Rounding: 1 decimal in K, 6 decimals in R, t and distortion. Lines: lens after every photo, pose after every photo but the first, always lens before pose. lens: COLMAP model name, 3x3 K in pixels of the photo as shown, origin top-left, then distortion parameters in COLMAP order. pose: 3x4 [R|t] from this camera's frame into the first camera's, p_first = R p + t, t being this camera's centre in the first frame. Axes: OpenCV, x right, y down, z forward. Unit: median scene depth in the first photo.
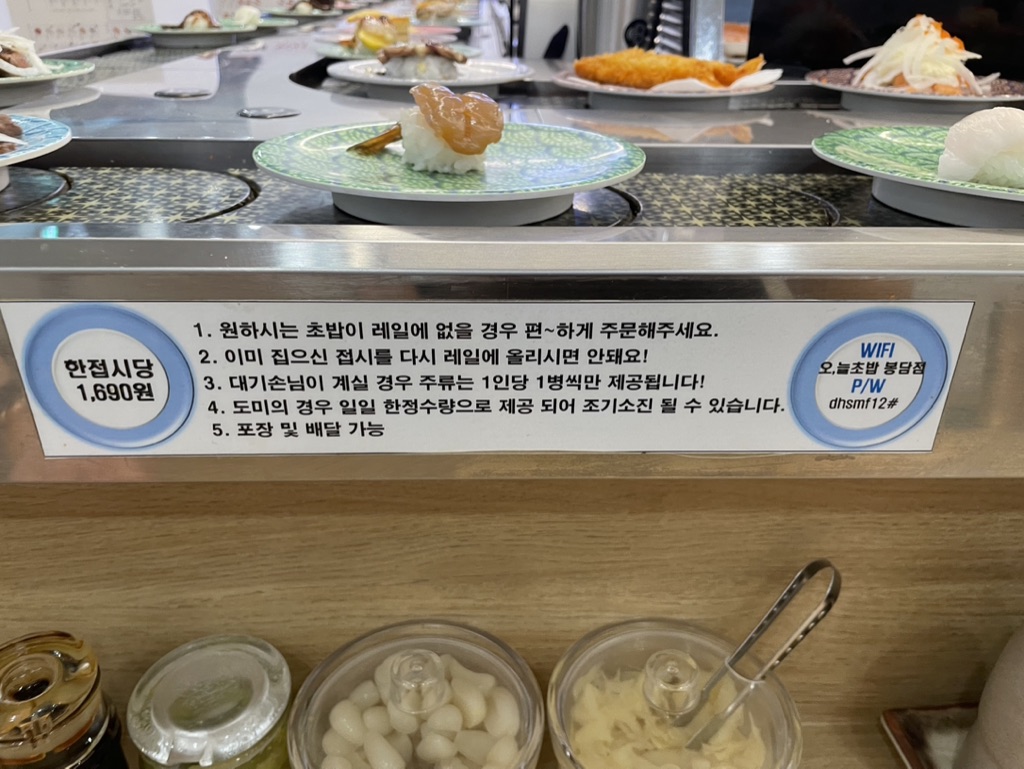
lens RADIAL K [[775.9, 0, 512.0], [0, 775.9, 384.5], [0, 0, 1]] dist [0.093542, -0.180838]
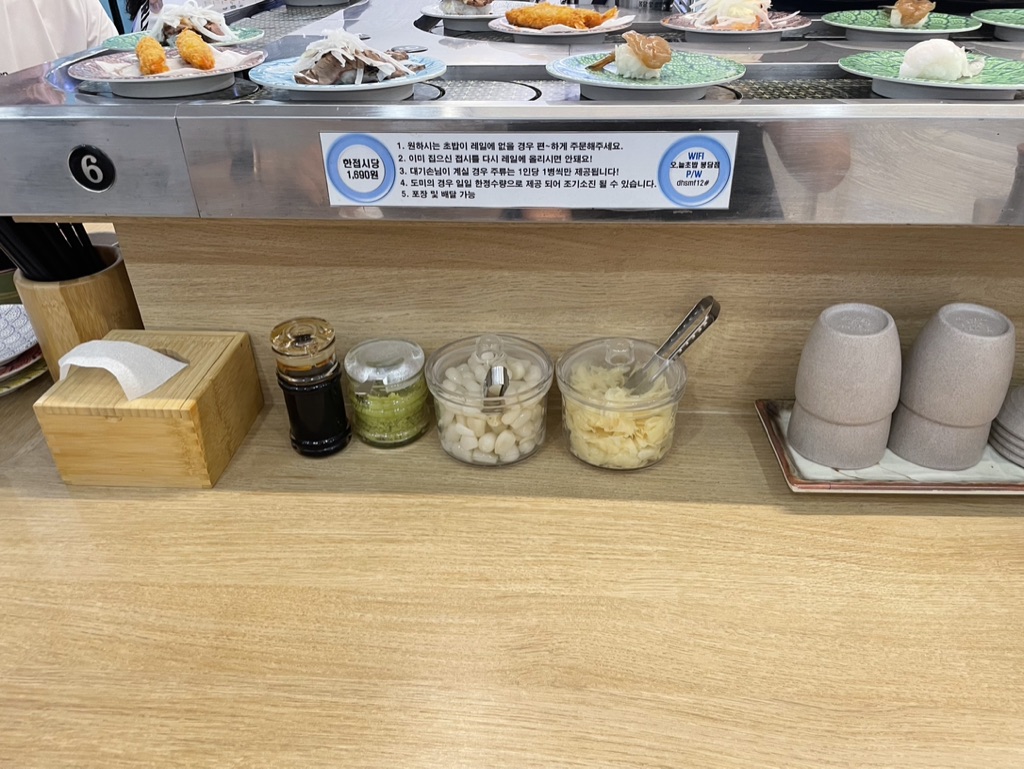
lens RADIAL K [[775.9, 0, 512.0], [0, 775.9, 384.5], [0, 0, 1]] dist [0.093542, -0.180838]
pose [[0.994281, 0.026775, -0.103386, 0.191587], [-0.018706, 0.996759, 0.078244, 0.431289], [0.105146, -0.075863, 0.991559, -1.282547]]
